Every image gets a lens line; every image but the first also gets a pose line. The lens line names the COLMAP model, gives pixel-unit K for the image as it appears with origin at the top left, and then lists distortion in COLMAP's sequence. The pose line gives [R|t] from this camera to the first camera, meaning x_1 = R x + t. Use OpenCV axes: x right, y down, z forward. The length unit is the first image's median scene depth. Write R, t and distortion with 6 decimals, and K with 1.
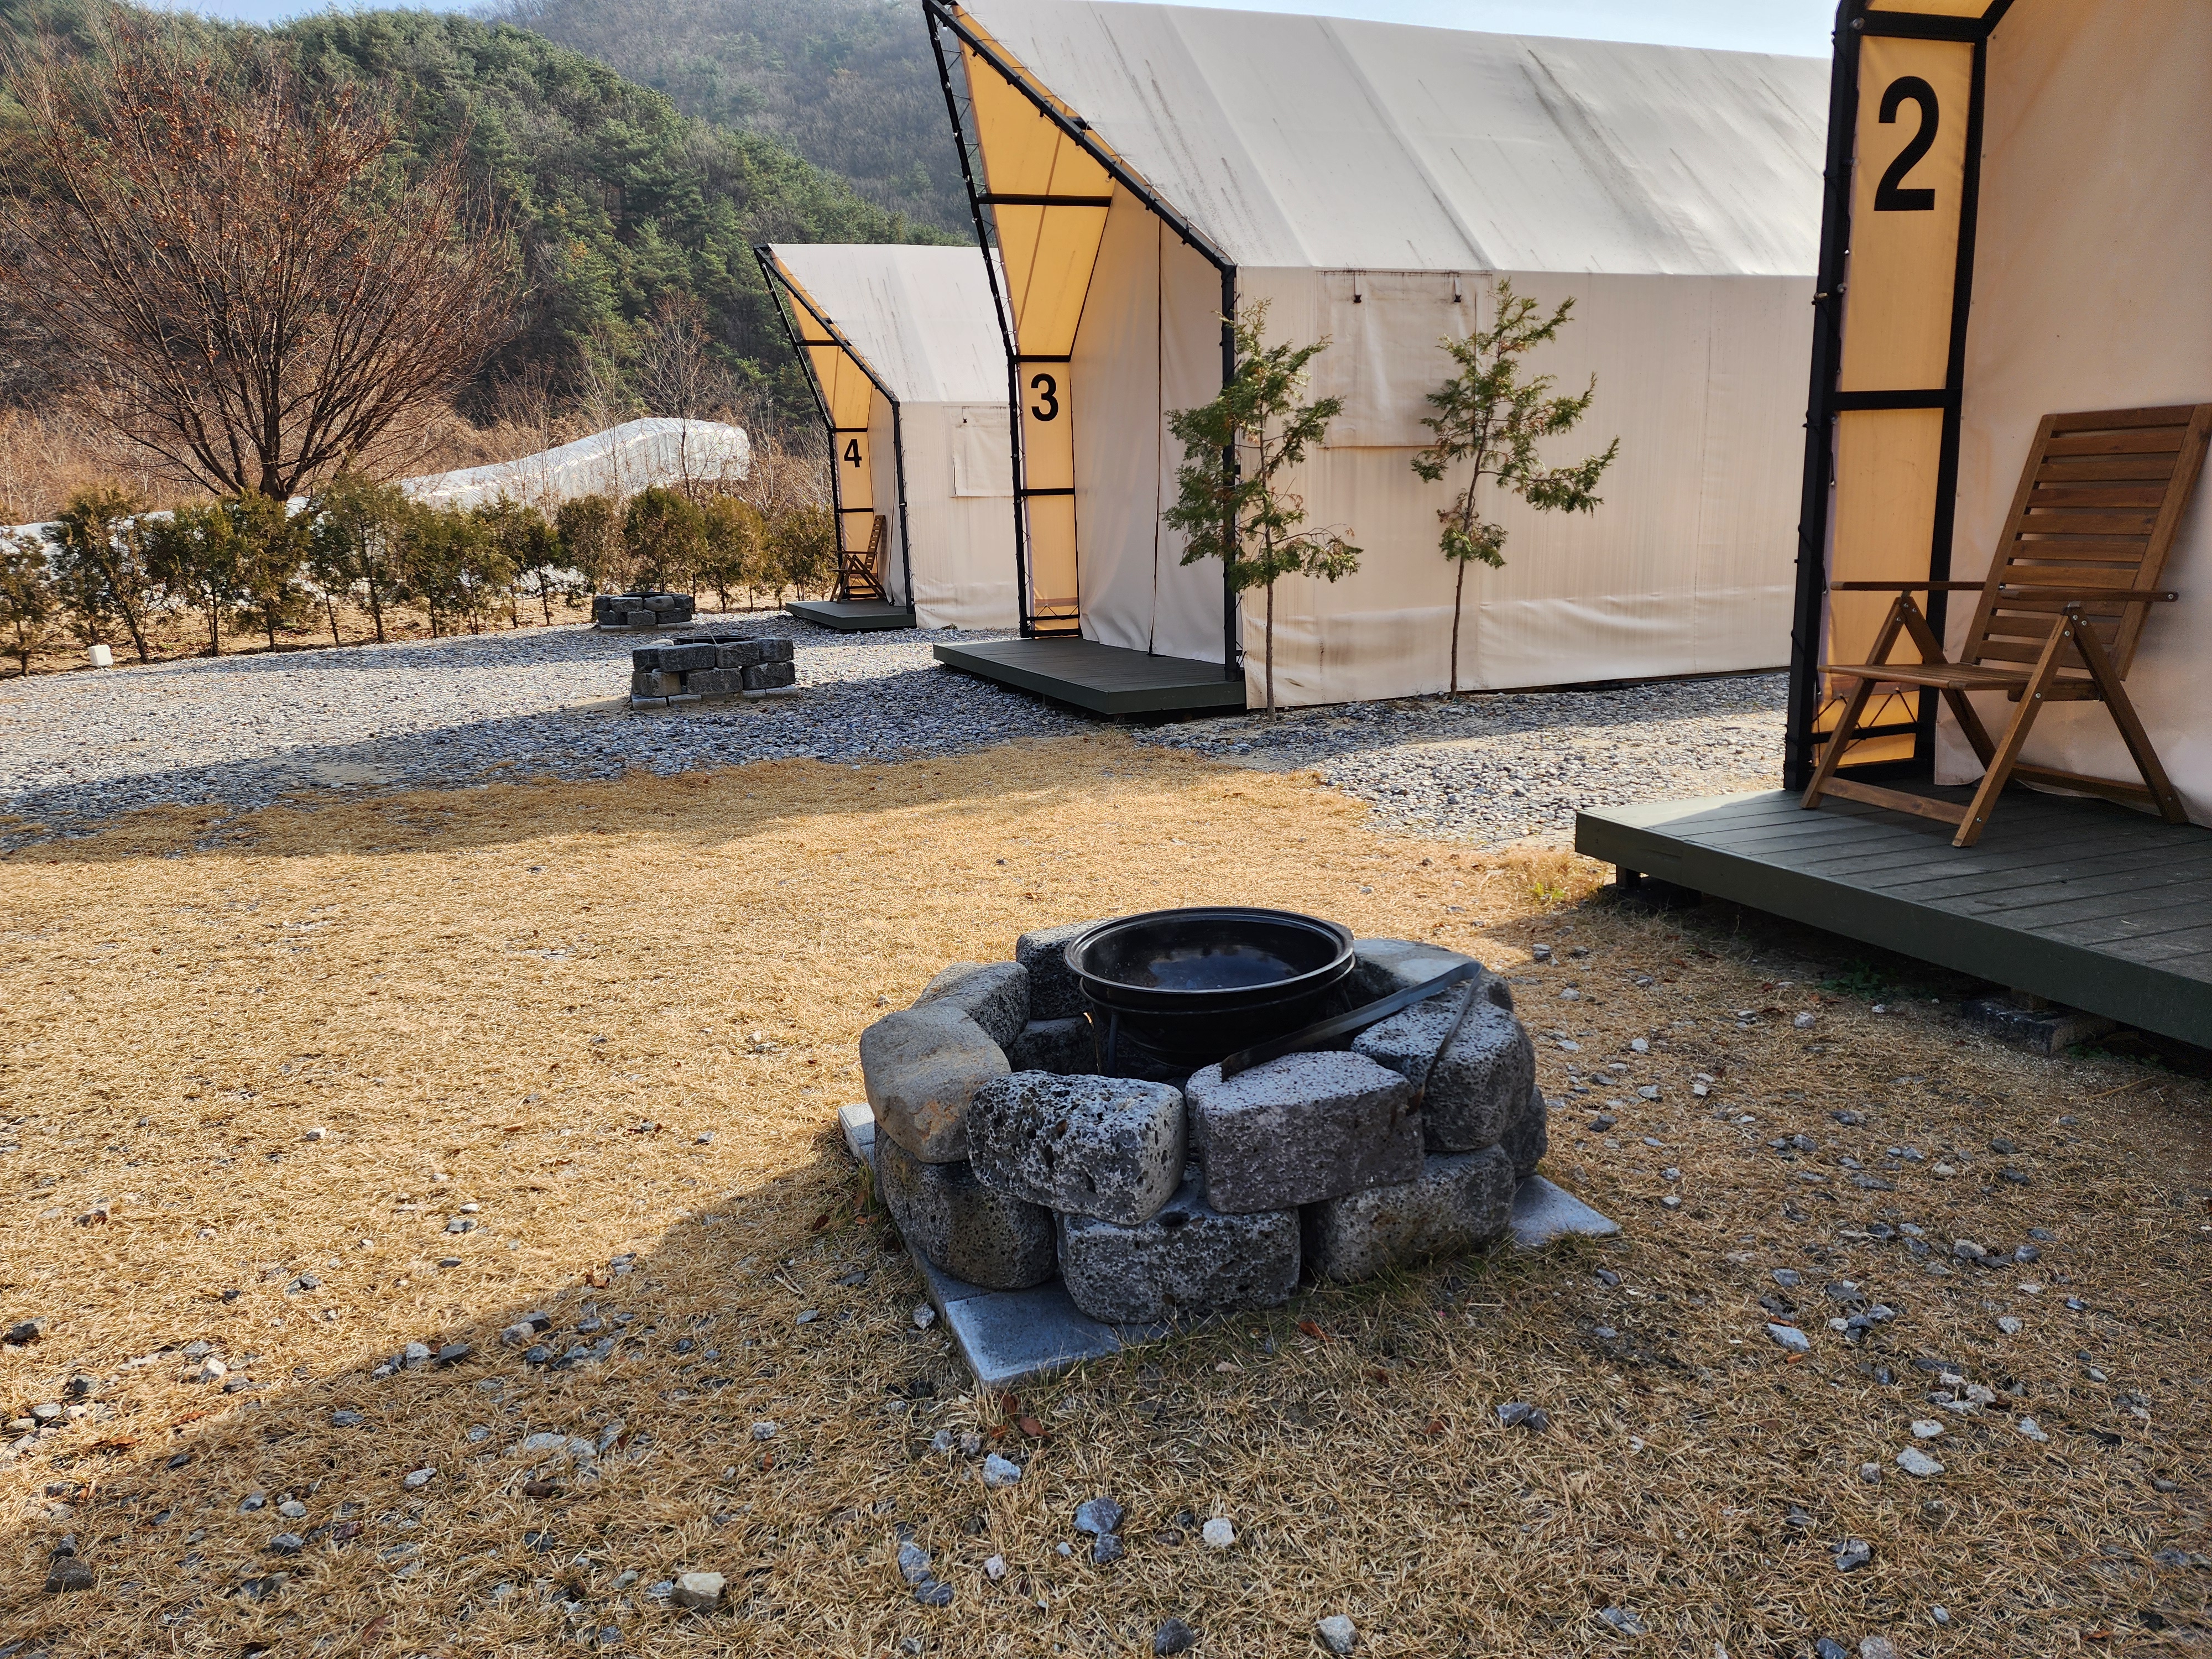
lens RADIAL K [[1412.4, 0, 1106.0], [0, 1412.4, 829.5], [0, 0, 1]] dist [0.069798, -0.000592]
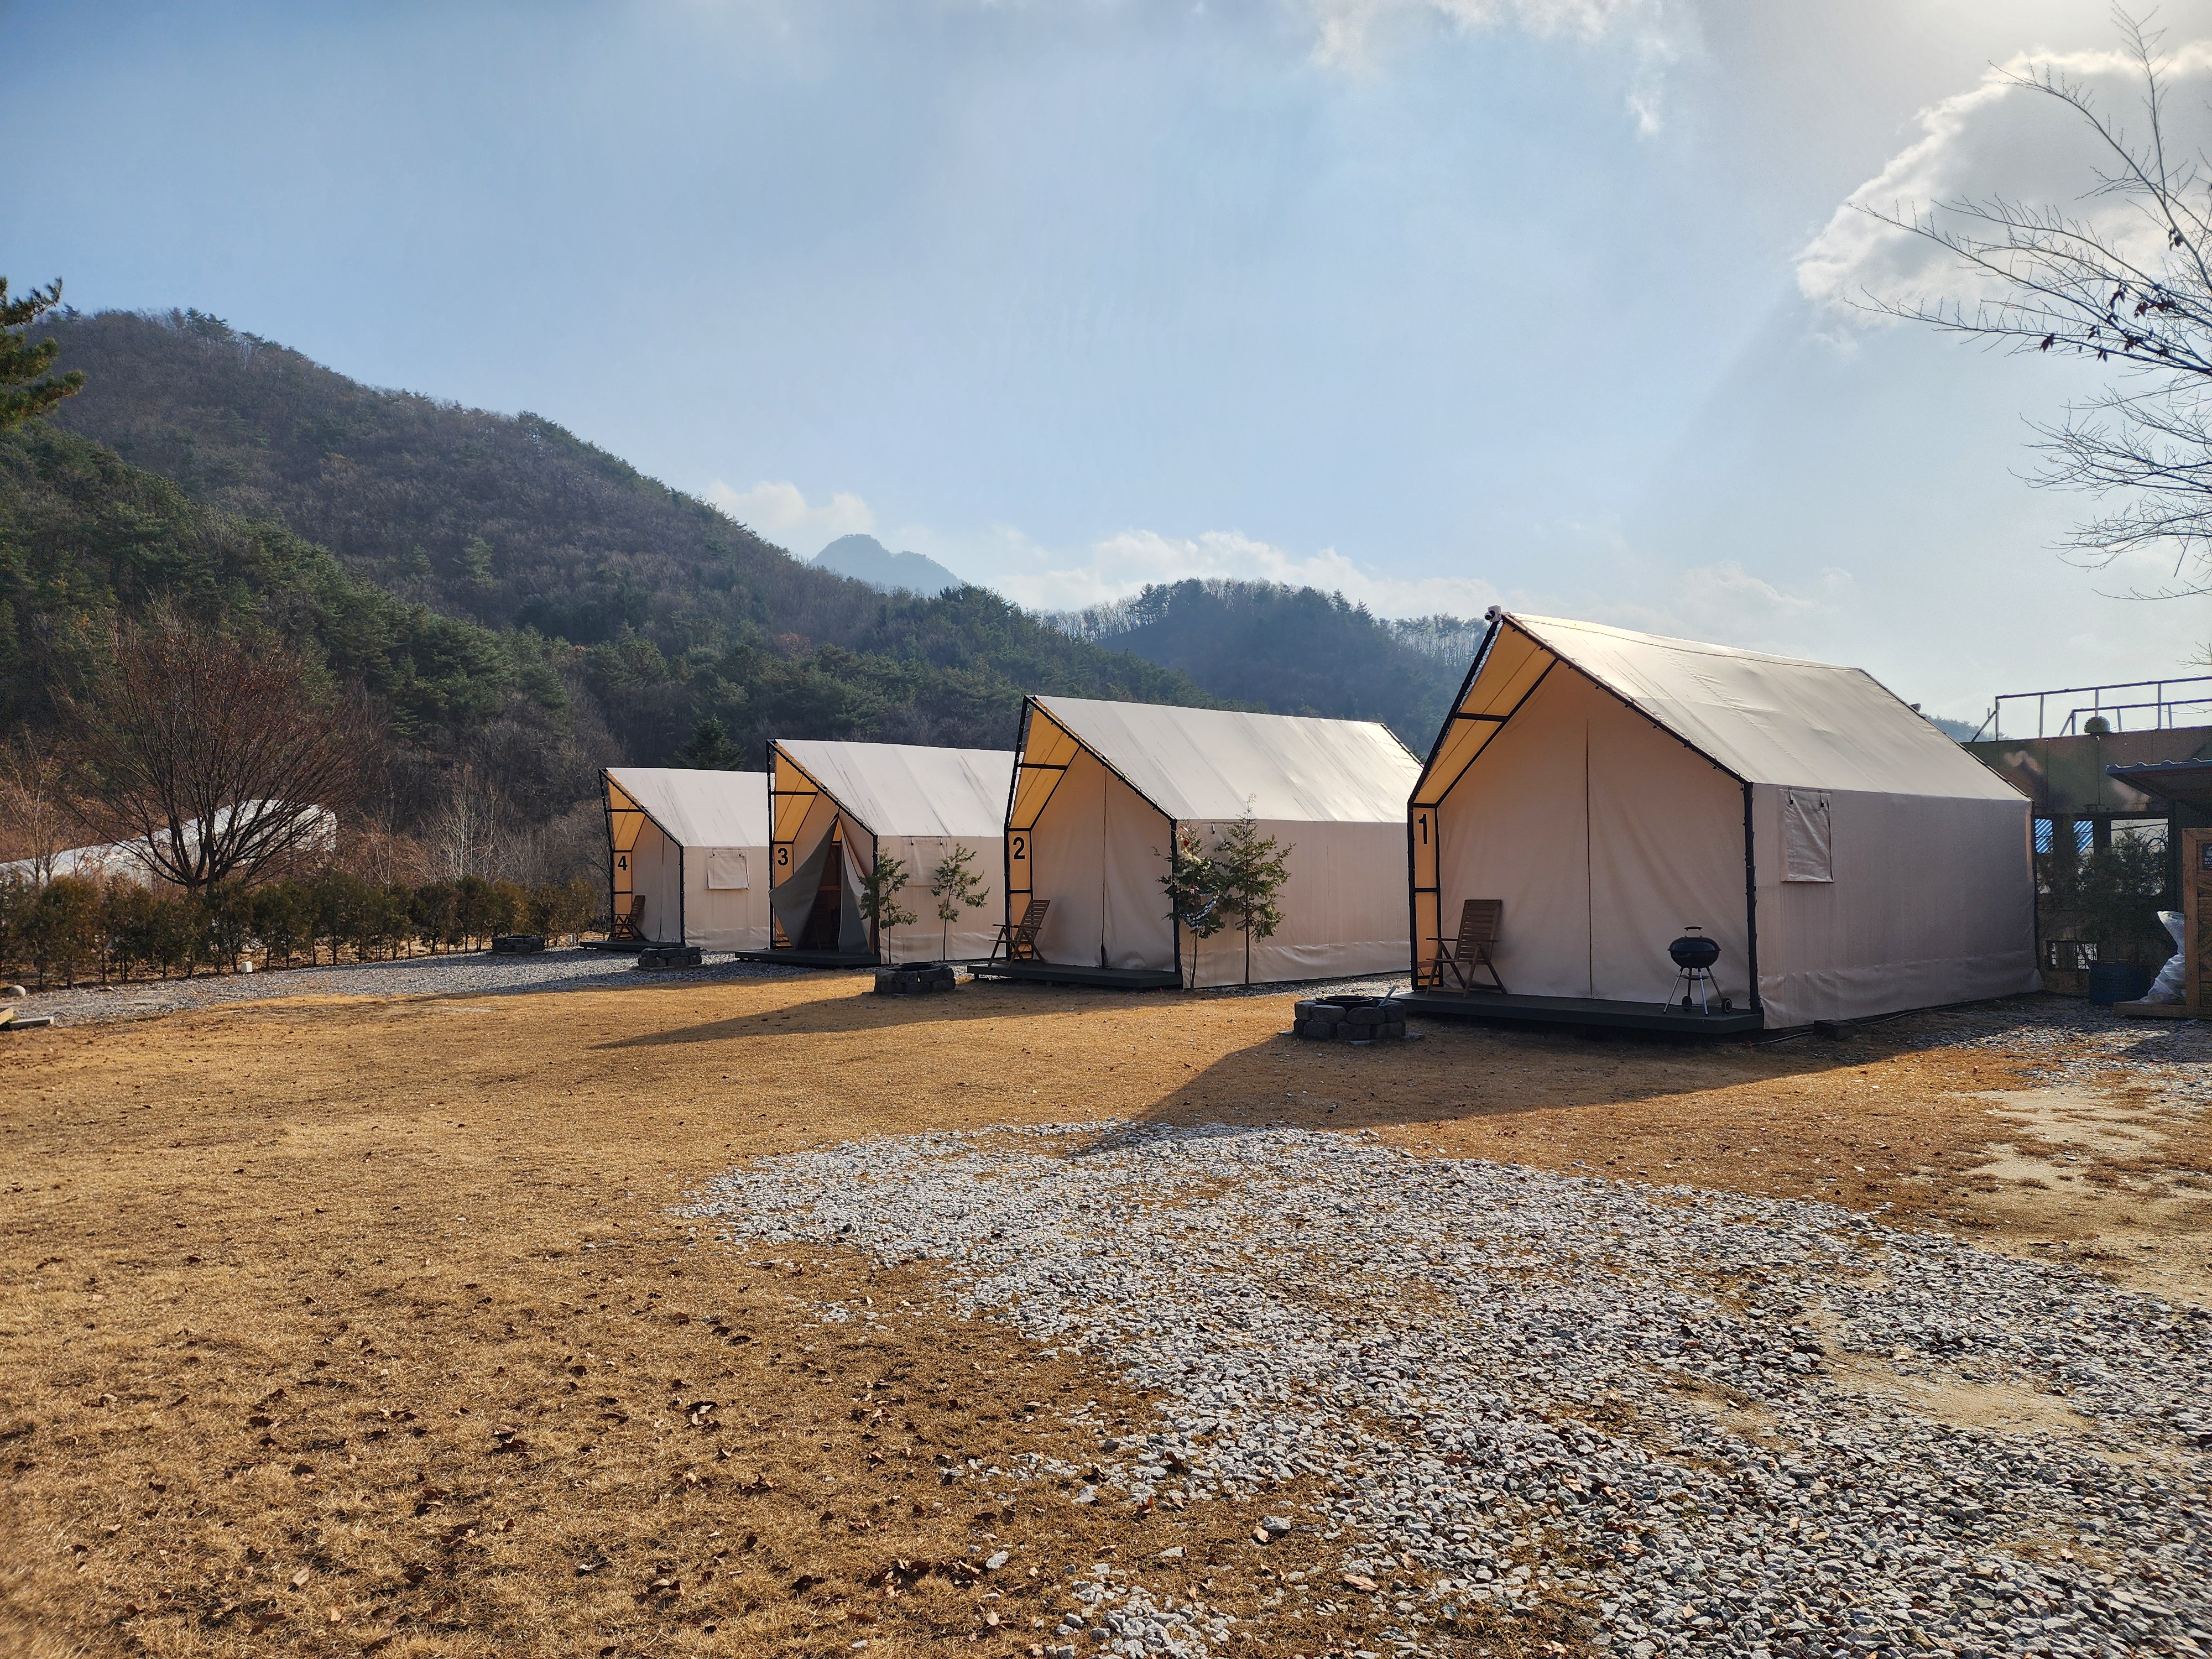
lens RADIAL K [[1497.4, 0, 1124.9], [0, 1497.4, 861.6], [0, 0, 1]] dist [0.083529, -0.079288]
pose [[0.937486, 0.030267, 0.346705, -0.045420], [0.051165, 0.973400, -0.223326, 0.037846], [-0.344242, 0.227104, 0.911000, -0.186904]]
